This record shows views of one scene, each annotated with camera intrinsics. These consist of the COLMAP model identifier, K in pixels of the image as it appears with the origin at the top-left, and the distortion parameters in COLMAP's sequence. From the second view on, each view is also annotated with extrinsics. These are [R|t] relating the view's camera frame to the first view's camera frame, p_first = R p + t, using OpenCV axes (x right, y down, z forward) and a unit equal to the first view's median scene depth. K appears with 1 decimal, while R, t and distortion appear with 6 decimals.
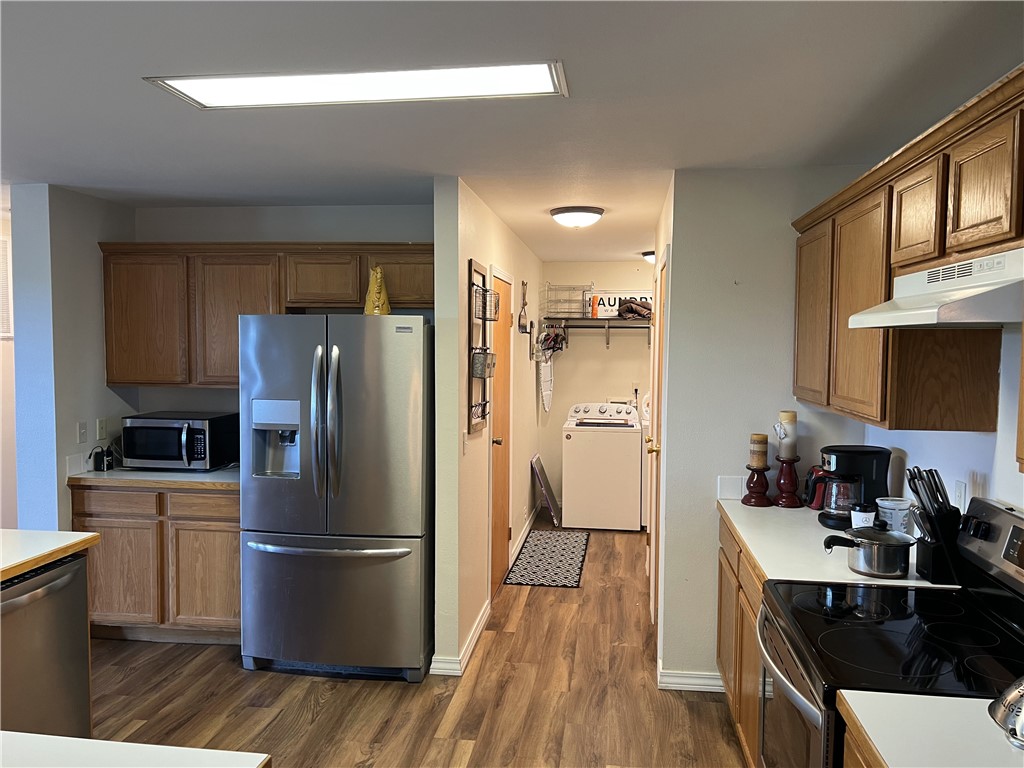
lens RADIAL K [[772.4, 0, 512.0], [0, 772.4, 384.0], [0, 0, 1]] dist [0.055899, -0.063777]
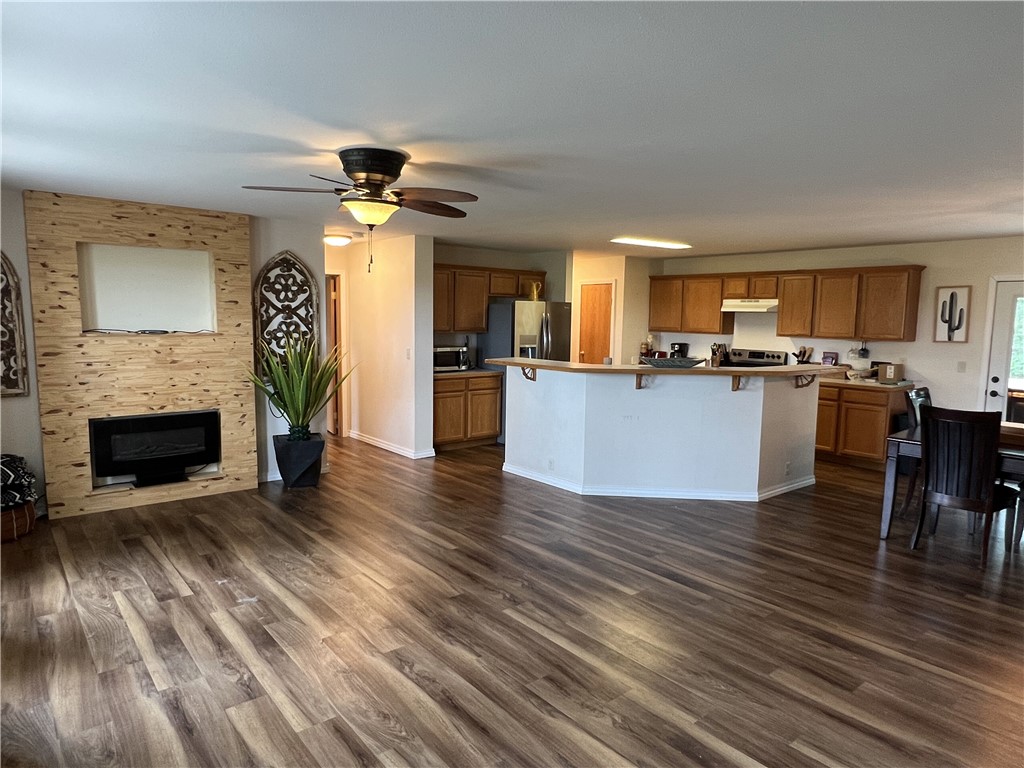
lens RADIAL K [[642.0, 0, 512.0], [0, 642.0, 384.0], [0, 0, 1]] dist [0.001565, 0.000188]
pose [[0.678381, -0.072793, 0.731096, -1.731268], [0.032029, 0.997064, 0.069555, 0.028937], [-0.734012, -0.023769, 0.678720, -0.347307]]
